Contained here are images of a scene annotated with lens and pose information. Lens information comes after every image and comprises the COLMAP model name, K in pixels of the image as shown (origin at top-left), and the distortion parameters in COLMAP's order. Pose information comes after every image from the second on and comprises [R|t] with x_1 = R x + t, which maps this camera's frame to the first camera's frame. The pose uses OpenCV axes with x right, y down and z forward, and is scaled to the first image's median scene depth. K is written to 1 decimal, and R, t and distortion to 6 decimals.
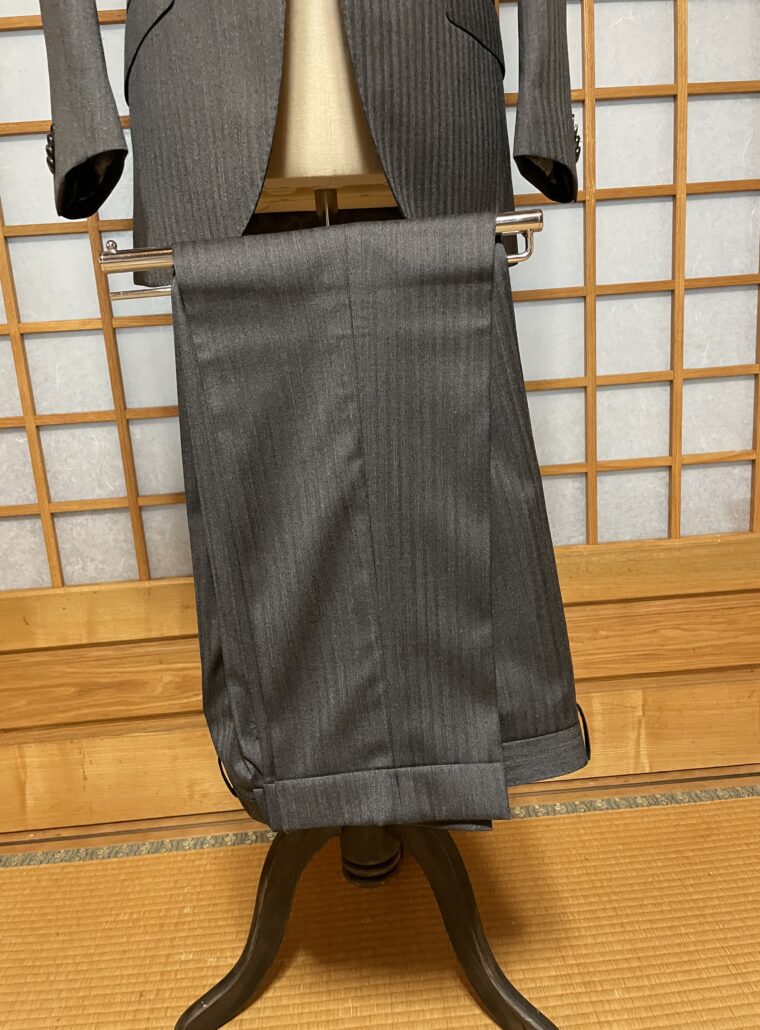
lens RADIAL K [[843.2, 0, 381.0], [0, 843.2, 527.2], [0, 0, 1]] dist [0.073133, -0.107927]
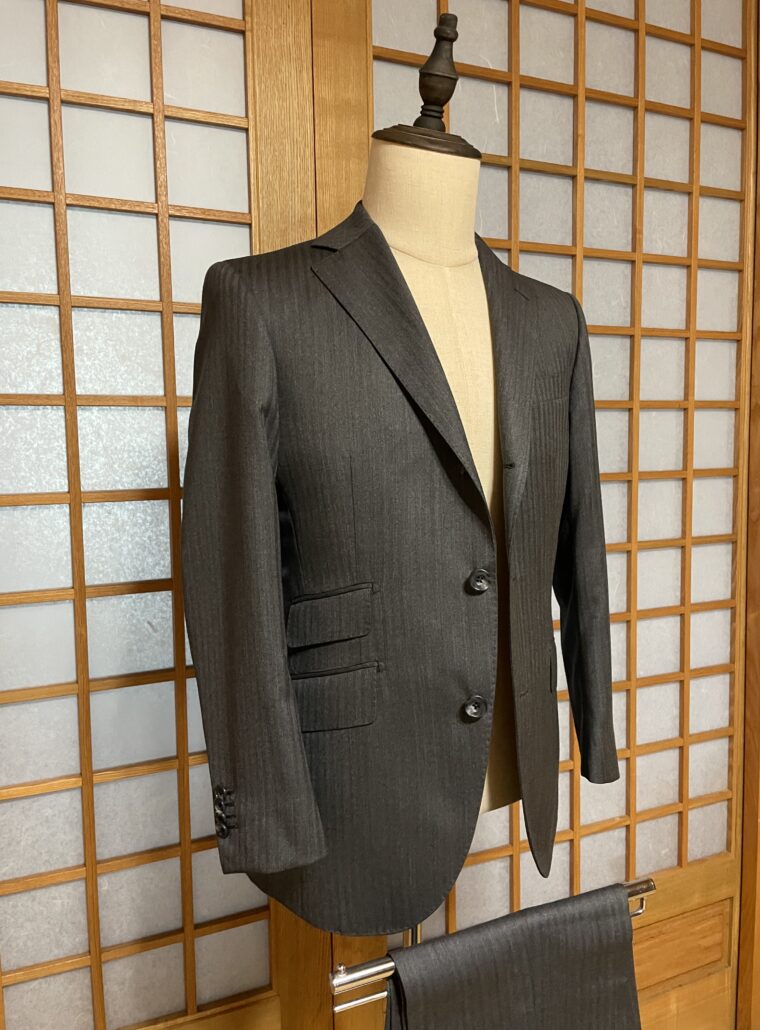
lens RADIAL K [[800.8, 0, 392.8], [0, 800.8, 510.8], [0, 0, 1]] dist [0.080676, -0.125178]
pose [[0.931683, 0.022711, 0.362562, -0.315011], [0.037325, 0.986777, -0.157726, -0.357496], [-0.361350, 0.160483, 0.918516, -0.022170]]
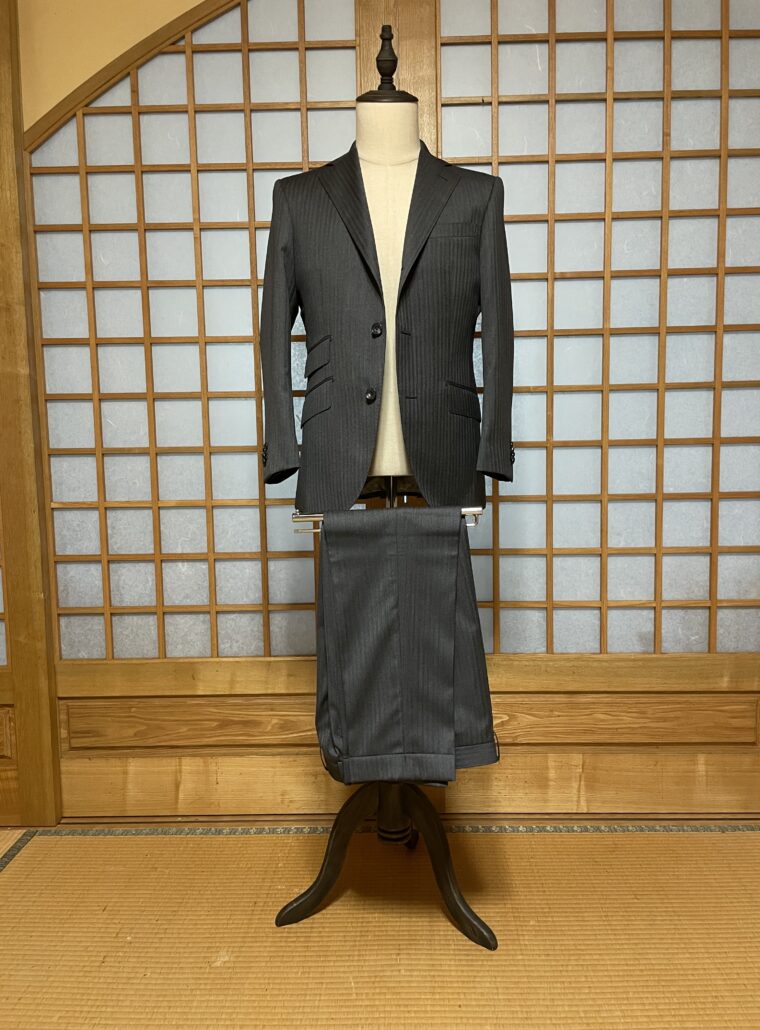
lens RADIAL K [[787.3, 0, 380.3], [0, 787.3, 511.5], [0, 0, 1]] dist [0.084934, -0.123660]
pose [[0.995544, 0.056596, -0.075431, 0.034218], [-0.066204, 0.989083, -0.131650, -0.026702], [0.067157, 0.136057, 0.988422, -0.511722]]
